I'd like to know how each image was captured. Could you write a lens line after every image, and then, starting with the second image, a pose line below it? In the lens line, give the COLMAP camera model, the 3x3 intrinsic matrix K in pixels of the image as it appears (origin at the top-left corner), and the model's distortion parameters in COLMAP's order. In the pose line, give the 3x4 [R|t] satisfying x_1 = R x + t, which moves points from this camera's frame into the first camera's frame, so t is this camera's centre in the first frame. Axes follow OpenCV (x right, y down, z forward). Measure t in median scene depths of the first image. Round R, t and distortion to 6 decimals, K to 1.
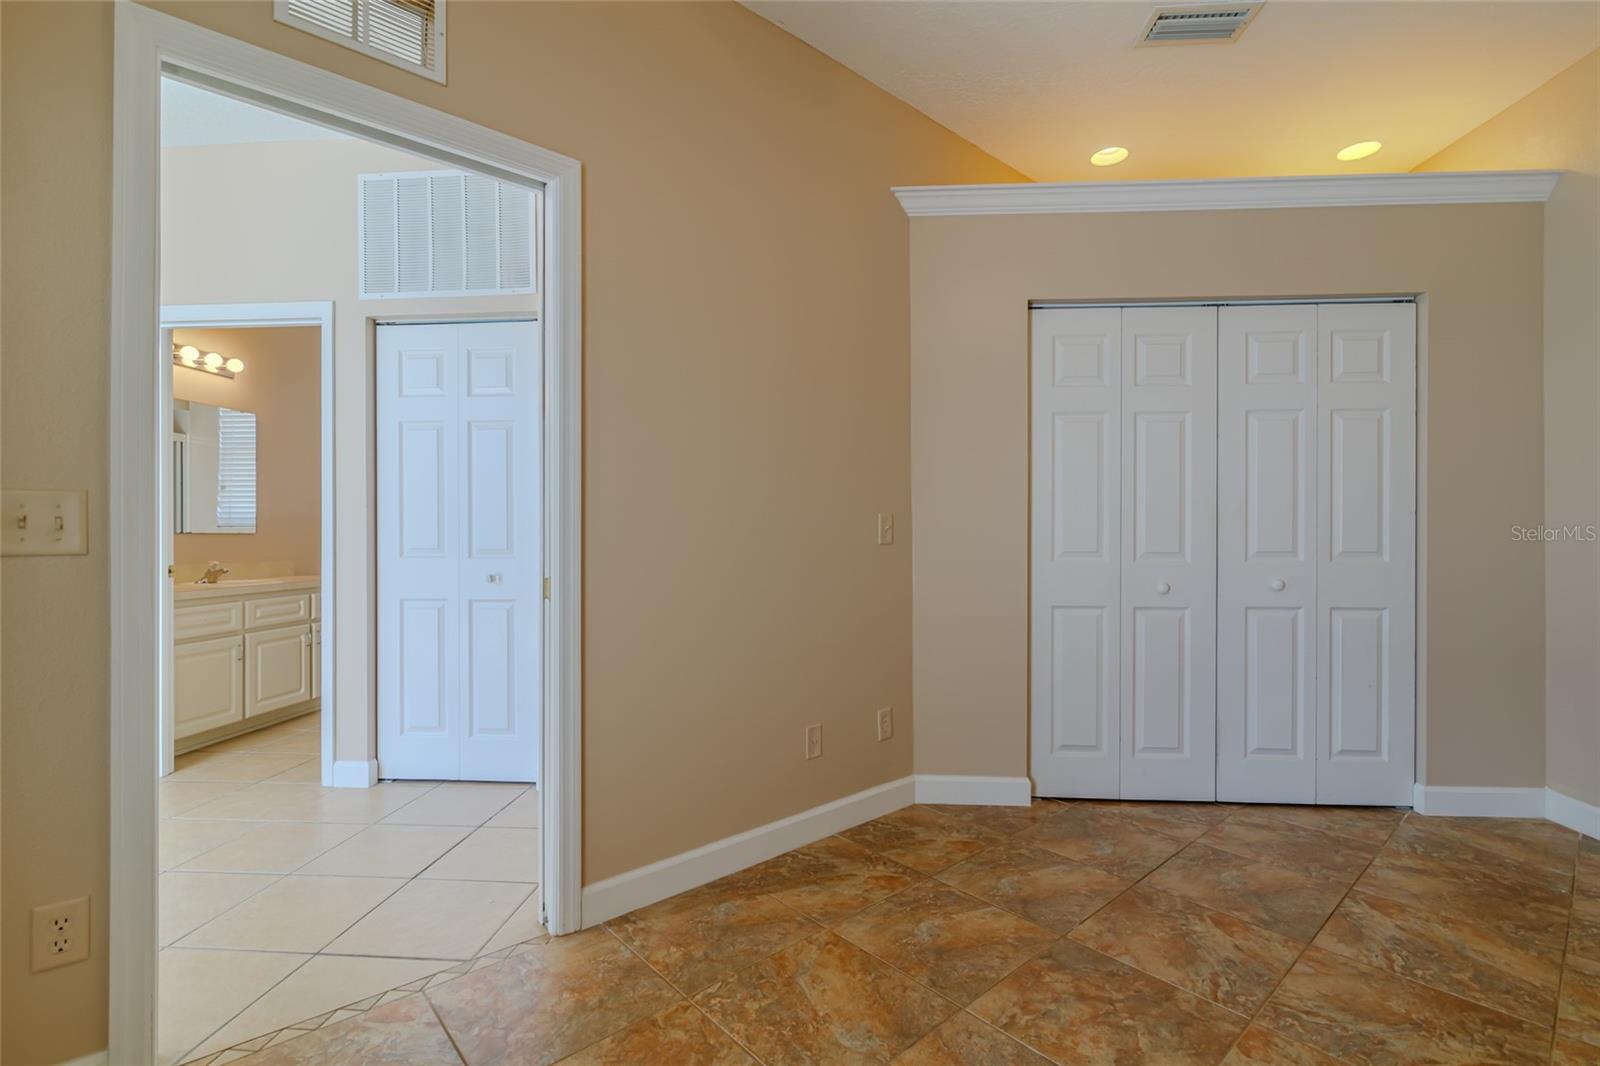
lens RADIAL K [[734.0, 0, 802.7], [0, 734.0, 535.0], [0, 0, 1]] dist [0.004644, 0.000091]
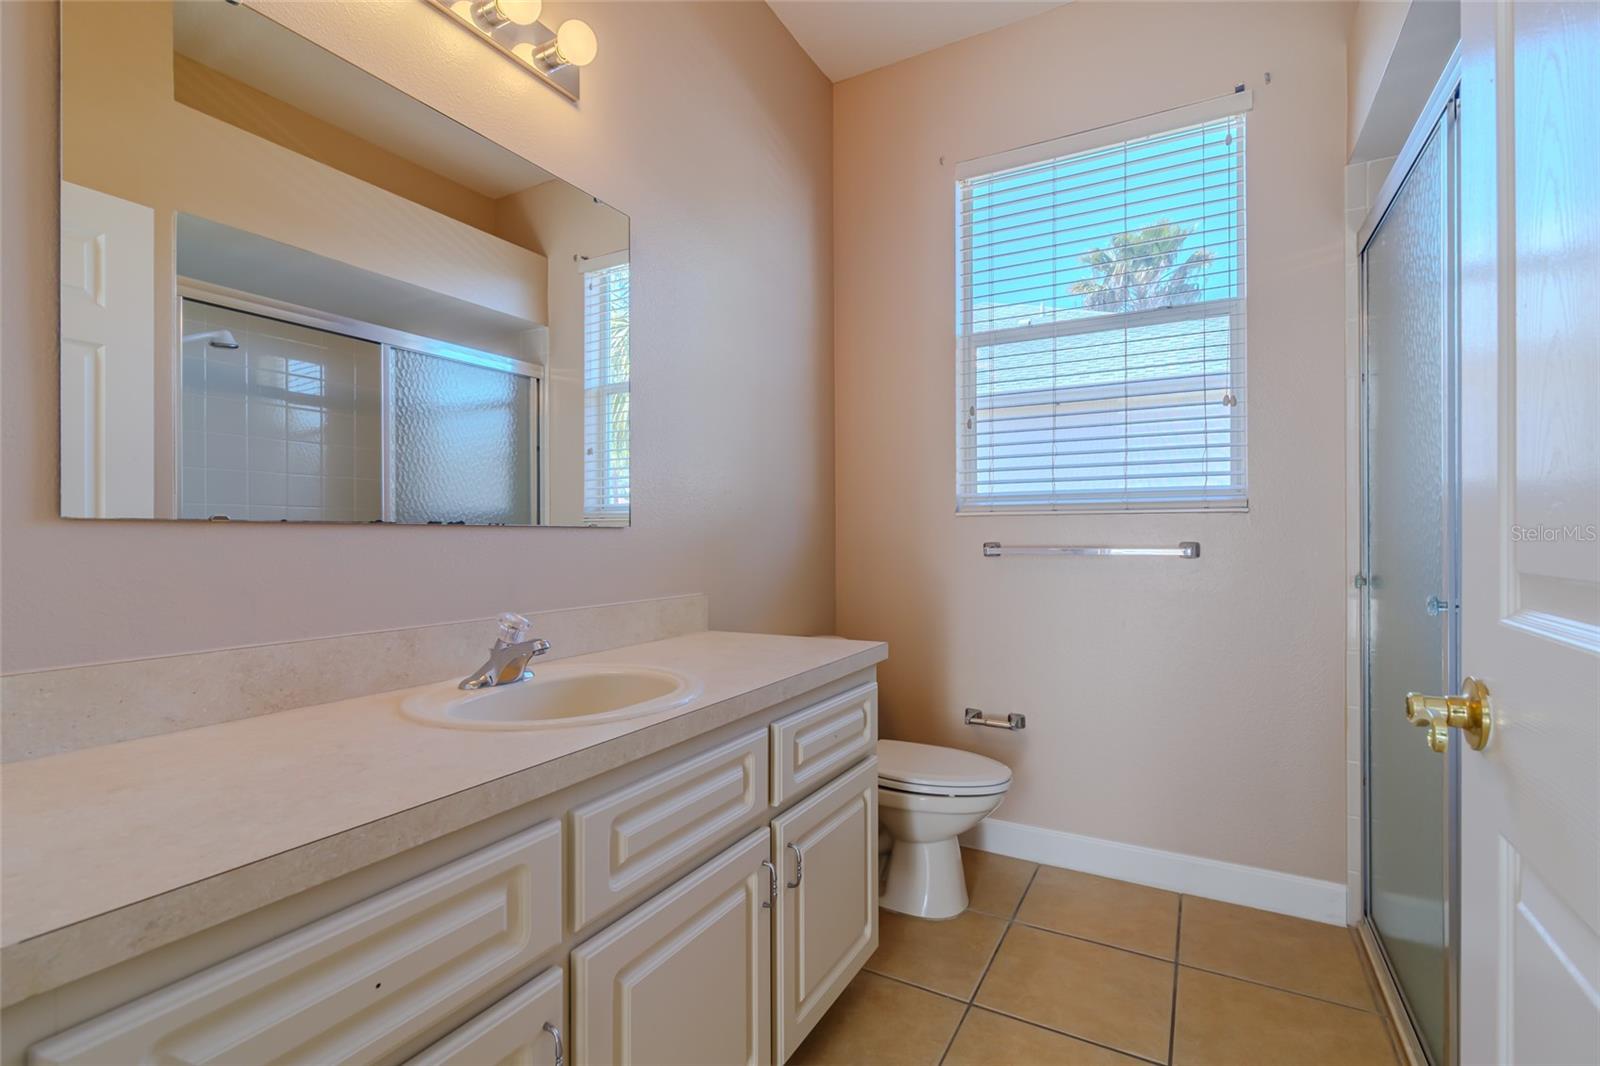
lens RADIAL K [[734.0, 0, 798.7], [0, 734.0, 533.0], [0, 0, 1]] dist [0.004644, 0.000091]
pose [[0.907888, 0.001774, -0.419209, -0.546910], [-0.002192, 0.999997, -0.000515, 0.001724], [0.419207, 0.001387, 0.907889, 0.750149]]
